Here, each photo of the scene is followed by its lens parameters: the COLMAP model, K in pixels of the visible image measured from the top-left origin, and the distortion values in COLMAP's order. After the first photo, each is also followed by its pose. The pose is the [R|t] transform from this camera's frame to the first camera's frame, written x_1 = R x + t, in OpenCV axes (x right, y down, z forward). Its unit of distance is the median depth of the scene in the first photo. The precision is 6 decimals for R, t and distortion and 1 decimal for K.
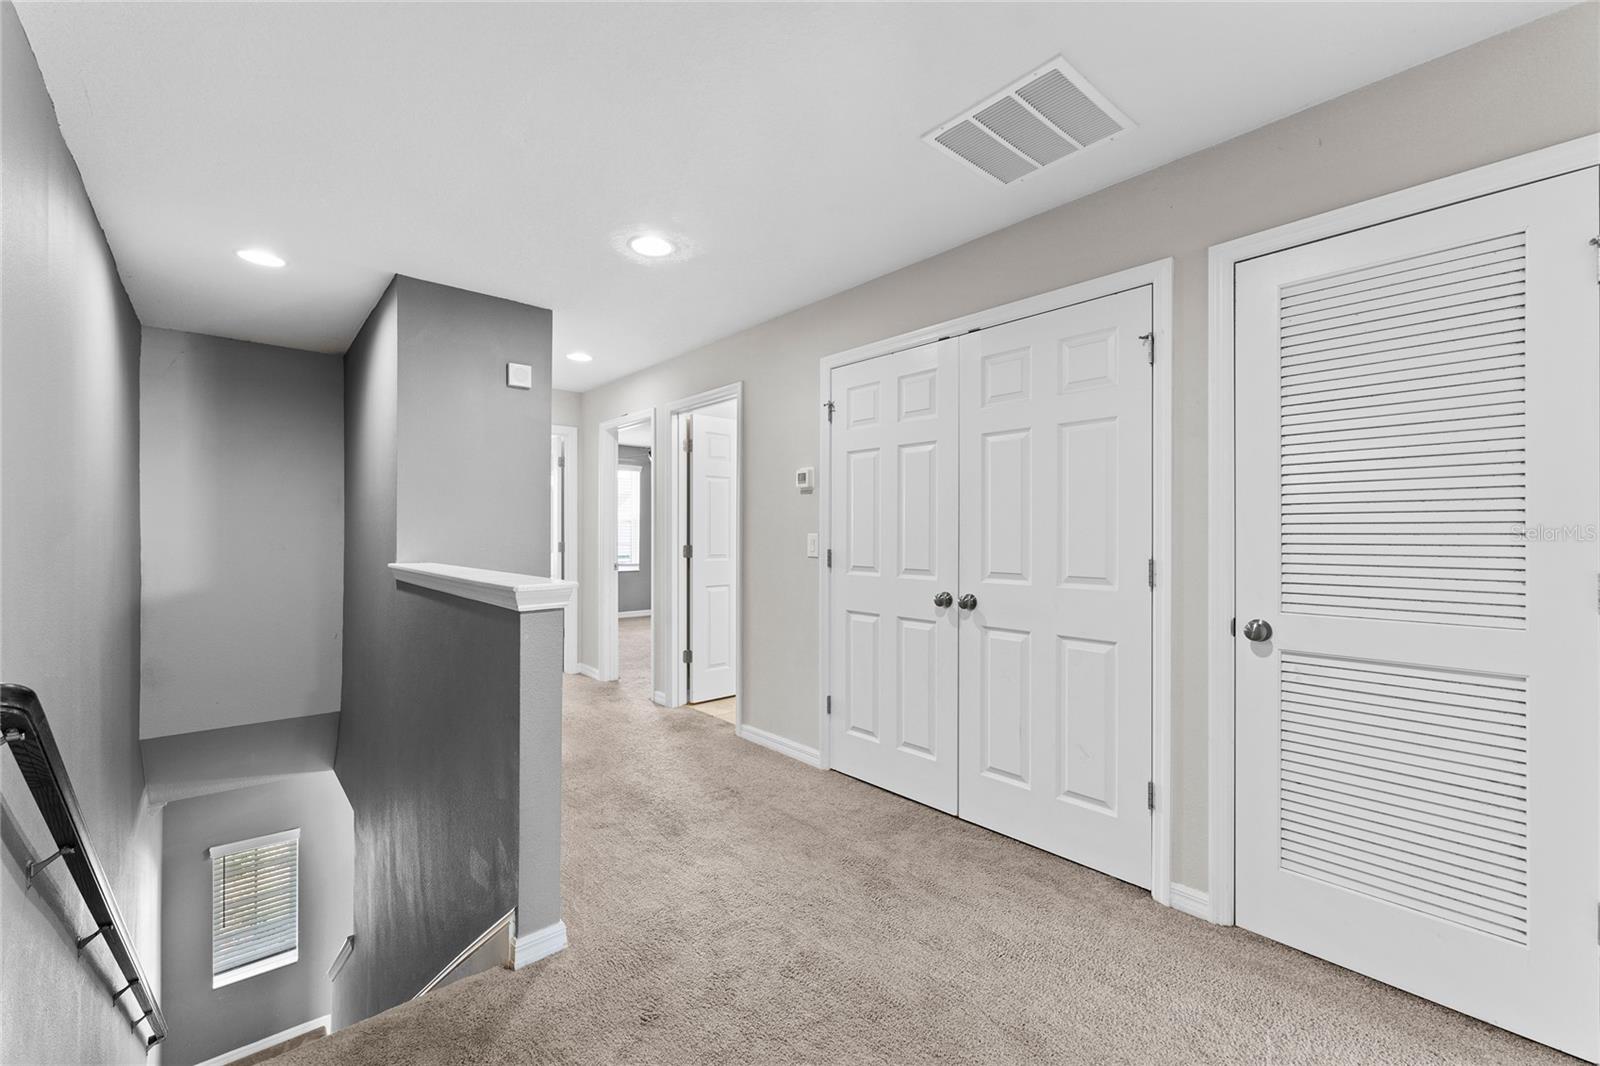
lens RADIAL K [[642.1, 0, 799.2], [0, 642.1, 527.1], [0, 0, 1]] dist [0.000175, 0.000096]
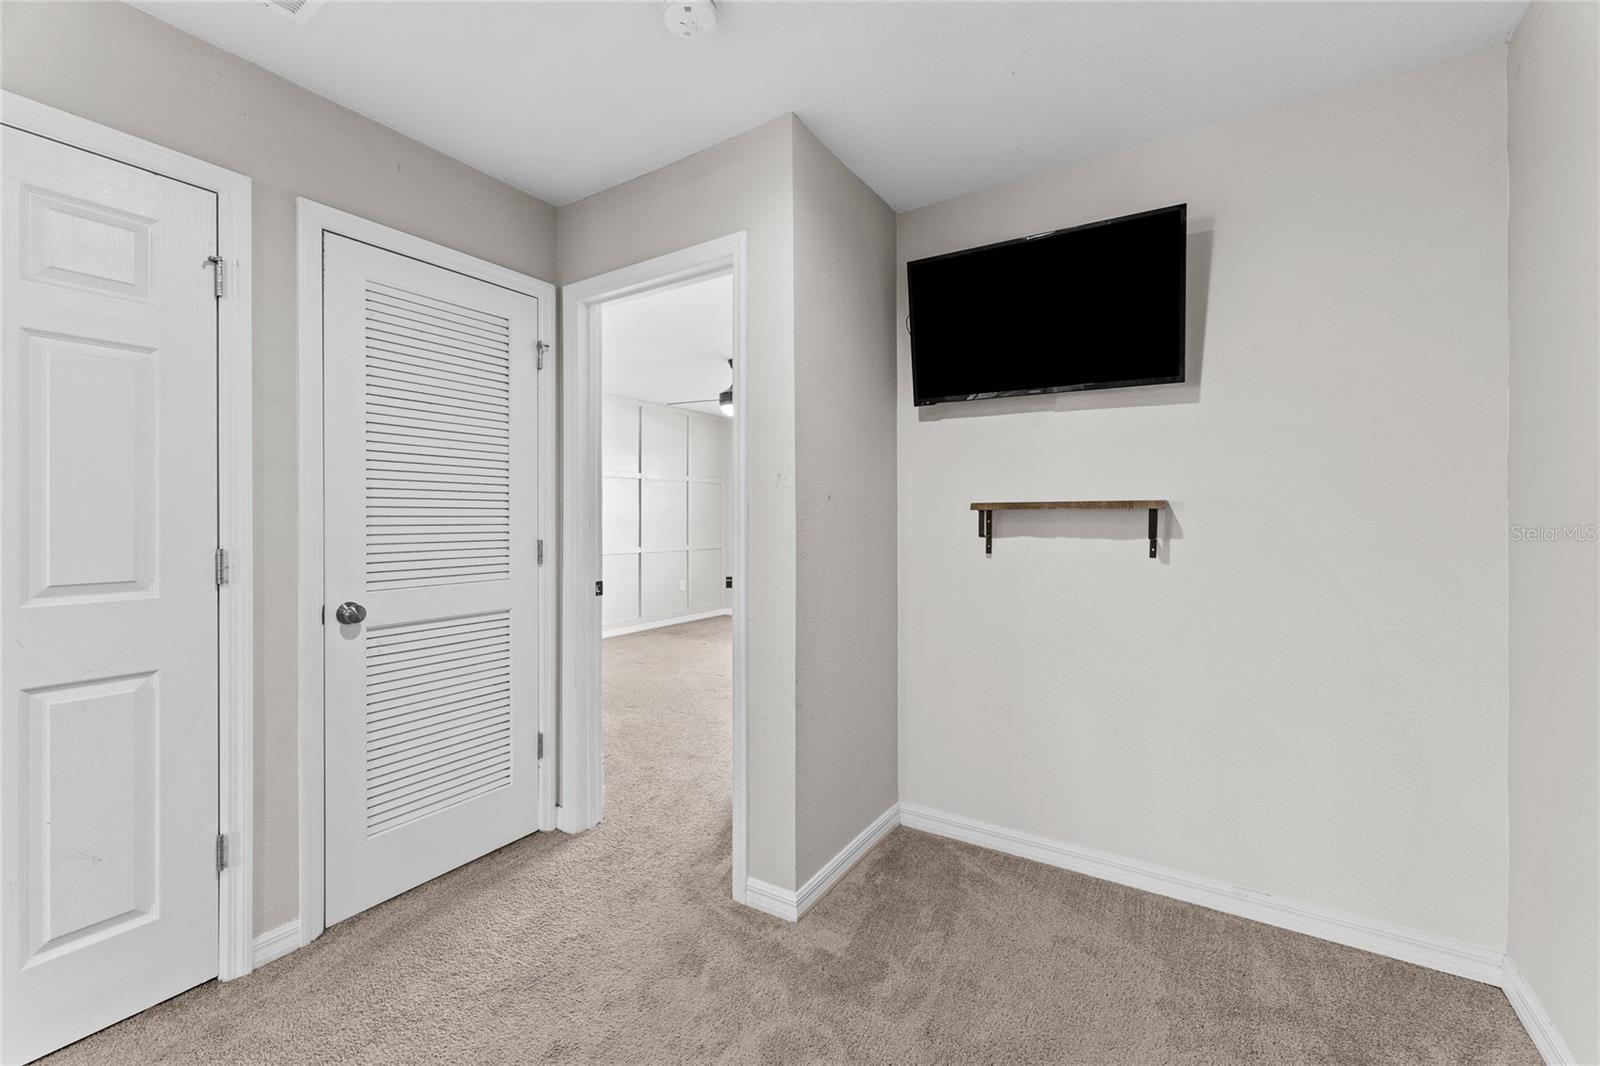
lens RADIAL K [[650.9, 0, 793.0], [0, 650.9, 534.2], [0, 0, 1]] dist [0.000577, 0.000261]
pose [[-0.263897, -0.007101, 0.964525, -0.433689], [0.008505, 0.999917, 0.009689, 0.033997], [-0.964513, 0.010760, -0.263814, 0.589594]]
